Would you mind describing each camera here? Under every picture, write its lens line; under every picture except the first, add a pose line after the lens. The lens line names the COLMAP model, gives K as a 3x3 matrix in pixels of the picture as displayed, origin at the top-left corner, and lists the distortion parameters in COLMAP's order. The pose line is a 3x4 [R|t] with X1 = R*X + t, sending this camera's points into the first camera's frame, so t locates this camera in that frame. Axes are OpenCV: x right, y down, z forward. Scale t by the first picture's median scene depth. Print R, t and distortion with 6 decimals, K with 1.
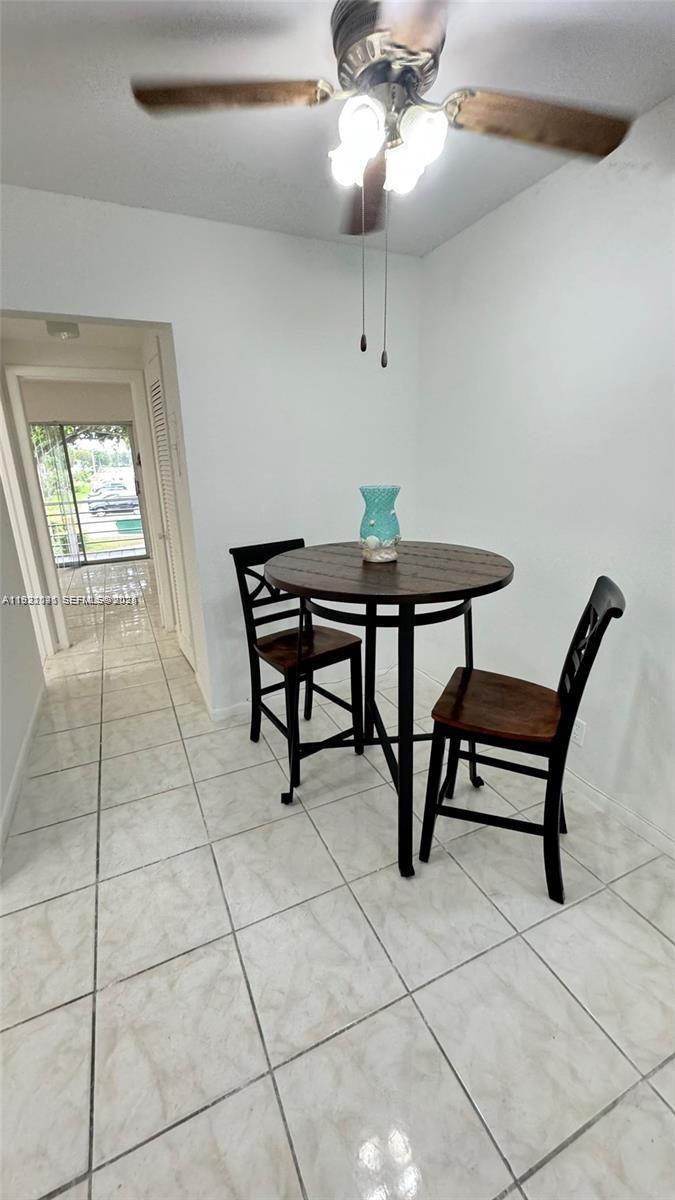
lens RADIAL K [[478.0, 0, 337.0], [0, 478.0, 600.5], [0, 0, 1]] dist [-0.001483, 0.000596]
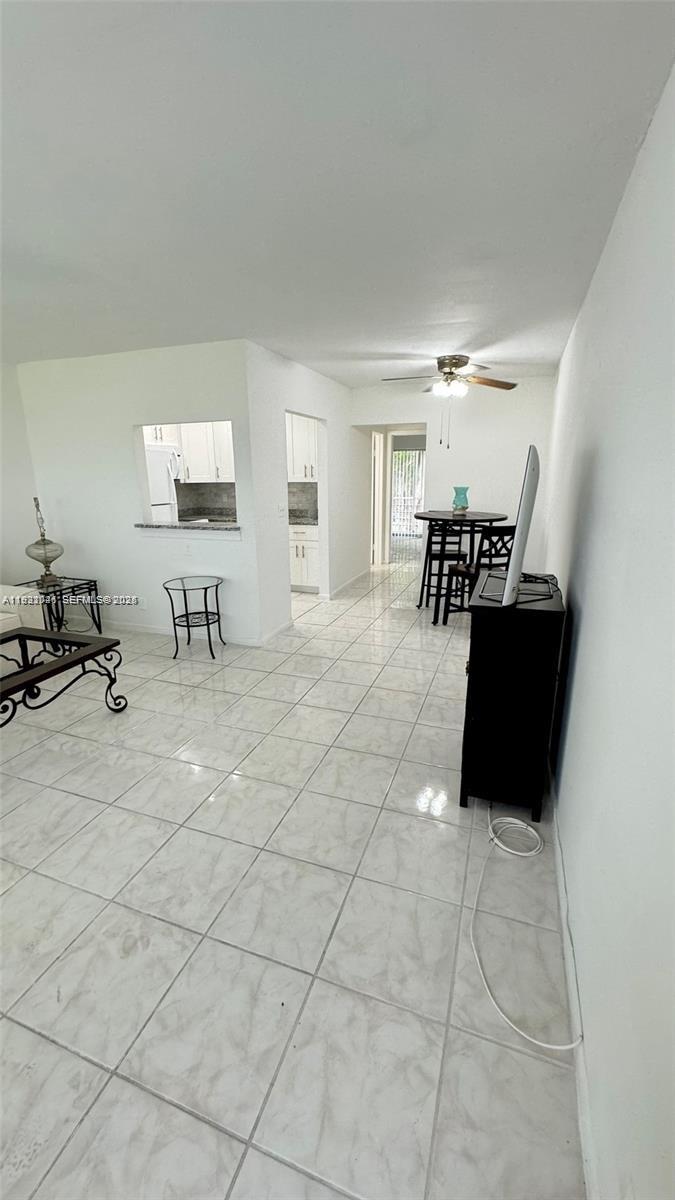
lens RADIAL K [[478.0, 0, 337.0], [0, 478.0, 600.5], [0, 0, 1]] dist [-0.001483, 0.000596]
pose [[0.707066, 0.201208, -0.677919, 1.206698], [-0.215172, 0.974425, 0.064789, 0.285652], [0.673617, 0.100060, 0.732276, -1.084019]]
